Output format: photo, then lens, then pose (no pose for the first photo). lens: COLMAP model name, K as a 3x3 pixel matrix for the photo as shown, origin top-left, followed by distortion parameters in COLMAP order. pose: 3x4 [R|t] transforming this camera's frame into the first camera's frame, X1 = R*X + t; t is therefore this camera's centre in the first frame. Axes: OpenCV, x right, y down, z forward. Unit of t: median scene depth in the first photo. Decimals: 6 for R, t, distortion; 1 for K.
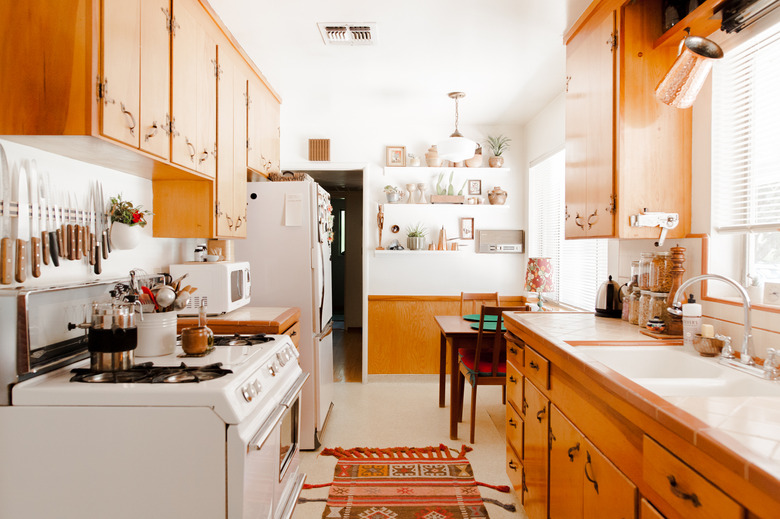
lens RADIAL K [[548.1, 0, 392.9], [0, 548.1, 255.8], [0, 0, 1]] dist [0.011834, -0.001953]
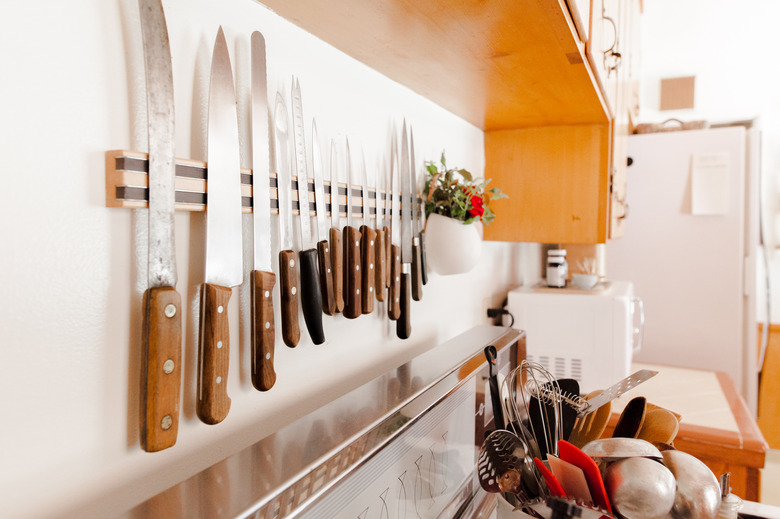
lens RADIAL K [[548.1, 0, 389.5], [0, 548.1, 258.0], [0, 0, 1]] dist [0.011834, -0.001953]
pose [[0.901369, 0.027195, -0.432197, -0.340941], [-0.011937, 0.999207, 0.037976, -0.042913], [0.432888, -0.029071, 0.900979, 0.573599]]
